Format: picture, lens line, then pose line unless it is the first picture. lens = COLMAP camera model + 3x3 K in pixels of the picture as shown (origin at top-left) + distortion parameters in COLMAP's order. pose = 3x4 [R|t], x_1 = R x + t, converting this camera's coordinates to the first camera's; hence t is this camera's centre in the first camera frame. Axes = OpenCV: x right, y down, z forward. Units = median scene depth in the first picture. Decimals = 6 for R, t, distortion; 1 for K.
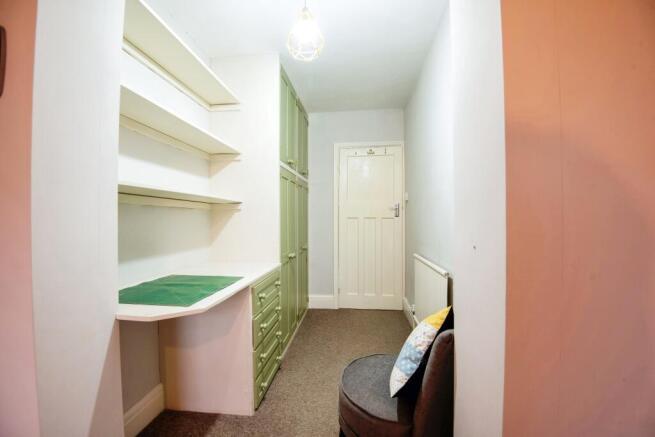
lens RADIAL K [[304.7, 0, 327.5], [0, 304.7, 218.5], [0, 0, 1]] dist [-0.001170, -0.000197]
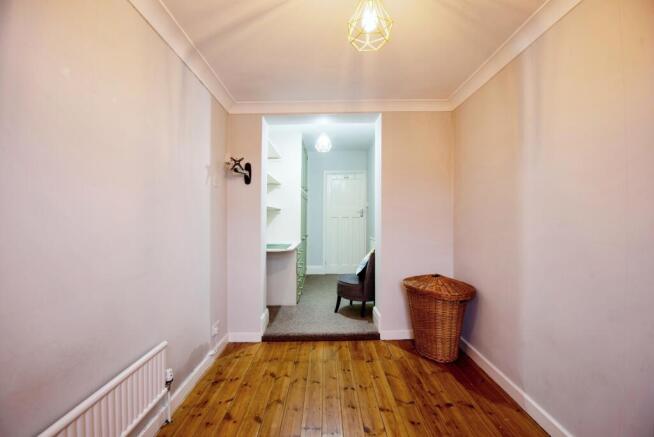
lens RADIAL K [[304.2, 0, 327.0], [0, 304.2, 218.5], [0, 0, 1]] dist [-0.001170, -0.000197]
pose [[0.995274, 0.005464, 0.096951, -0.117850], [-0.005770, 0.999979, 0.002869, 0.000165], [-0.096933, -0.003414, 0.995285, -0.615244]]
